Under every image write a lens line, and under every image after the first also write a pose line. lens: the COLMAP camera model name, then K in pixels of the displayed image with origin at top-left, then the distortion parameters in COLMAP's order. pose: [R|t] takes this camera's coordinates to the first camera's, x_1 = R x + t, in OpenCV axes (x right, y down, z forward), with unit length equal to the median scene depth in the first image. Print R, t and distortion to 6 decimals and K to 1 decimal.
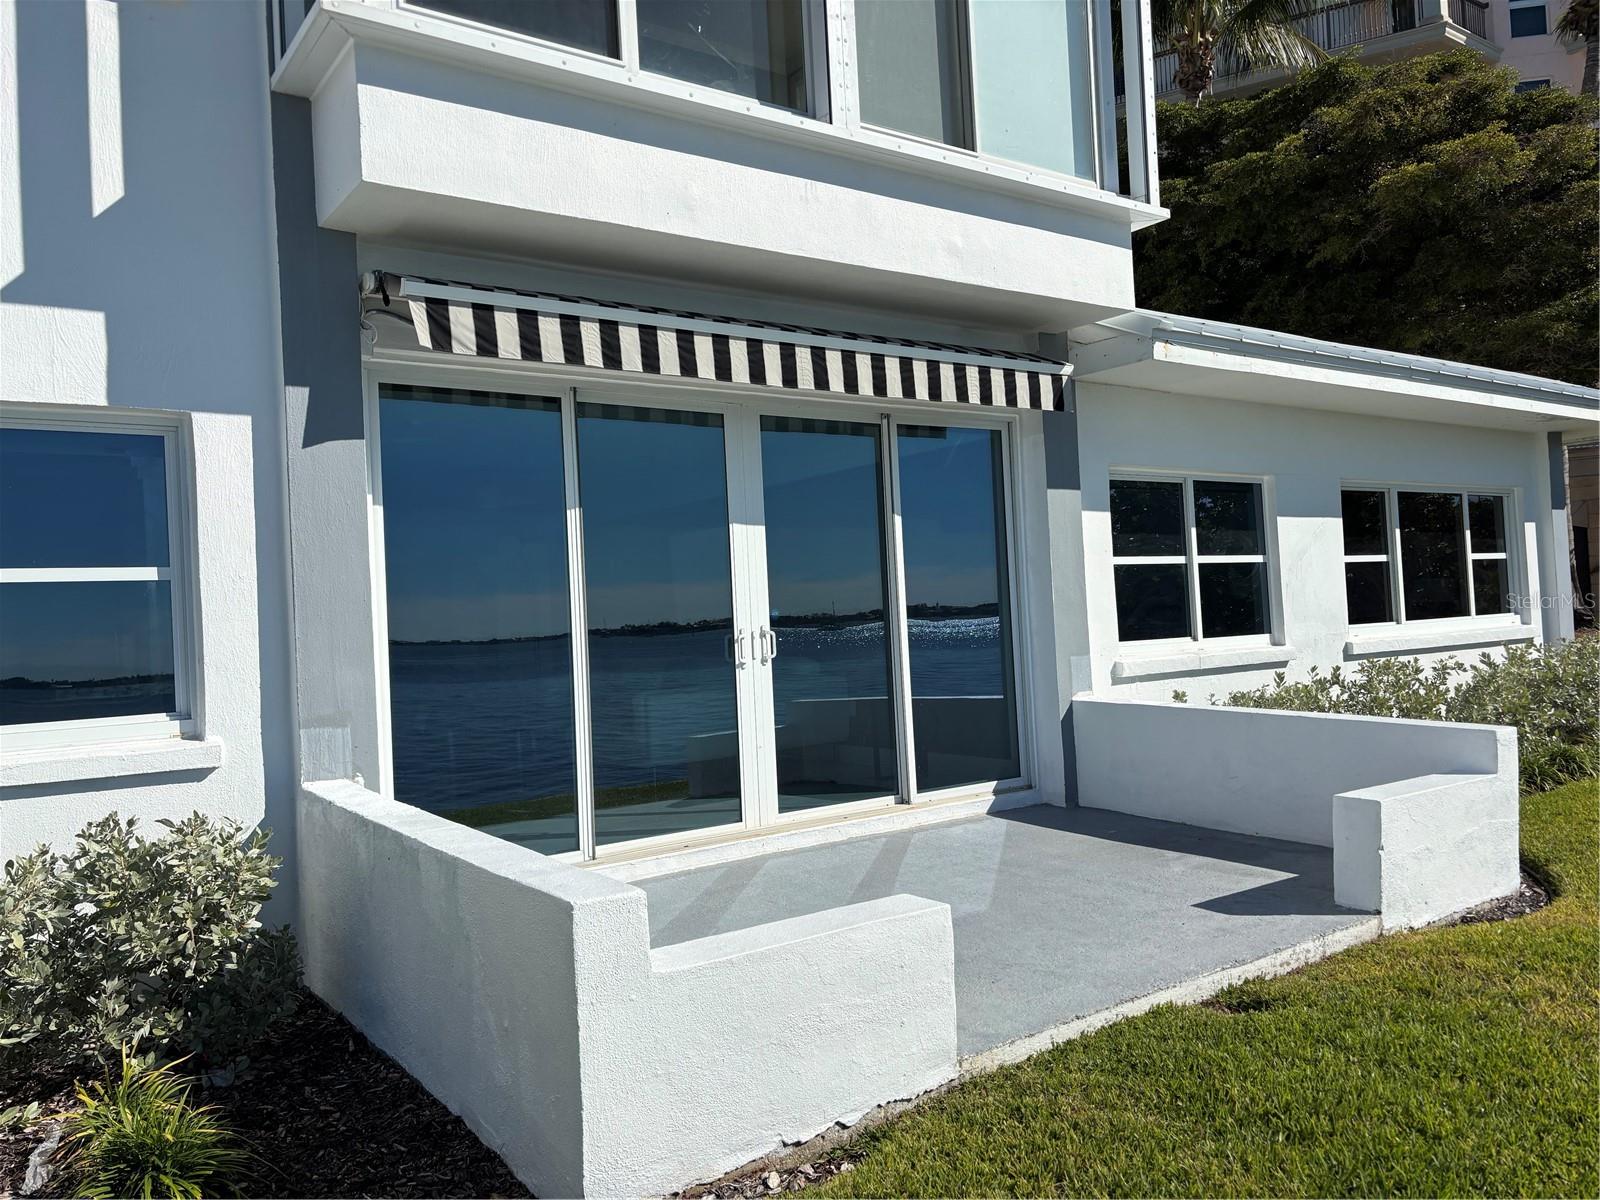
lens RADIAL K [[1198.7, 0, 804.8], [0, 1198.7, 588.9], [0, 0, 1]] dist [0.031654, -0.000177]
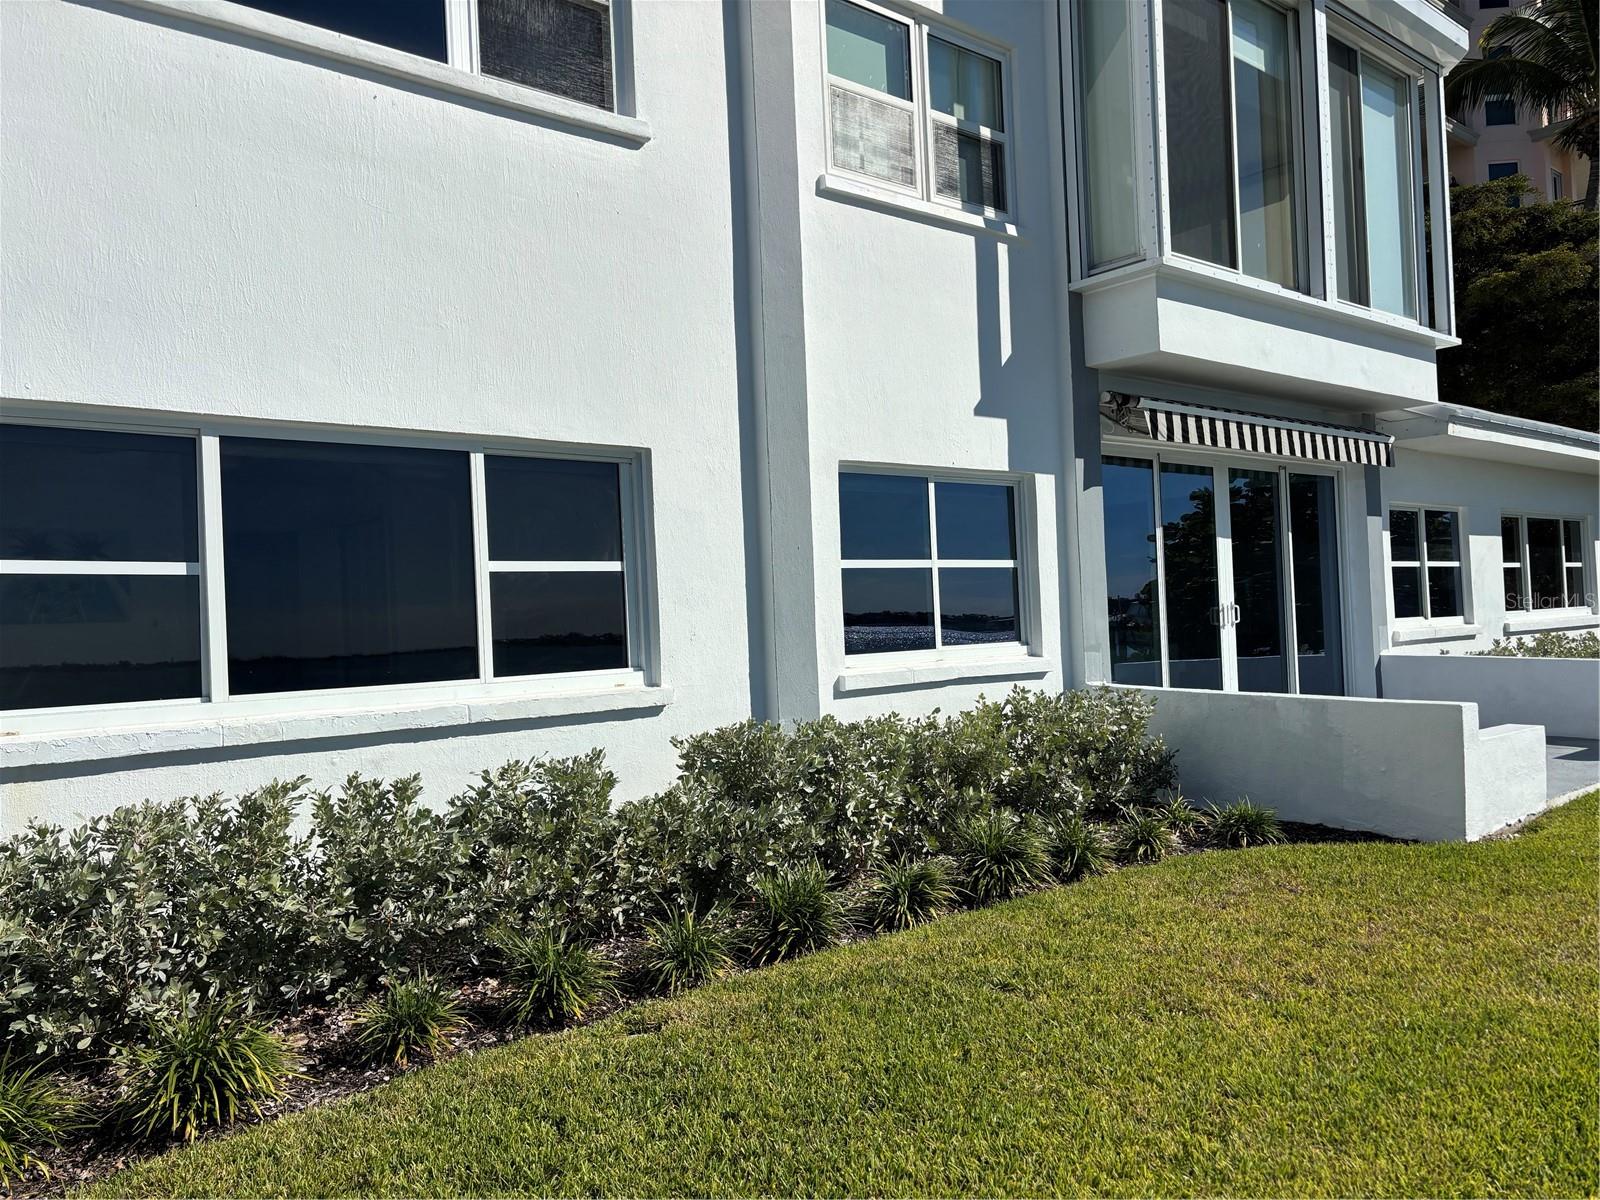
lens RADIAL K [[1174.0, 0, 800.0], [0, 1174.0, 600.0], [0, 0, 1]] dist [0.006128, 0.003597]
pose [[0.998407, 0.010694, 0.055395, -0.631382], [-0.011107, 0.999913, 0.007165, 0.021733], [-0.055313, -0.007769, 0.998439, -0.475333]]
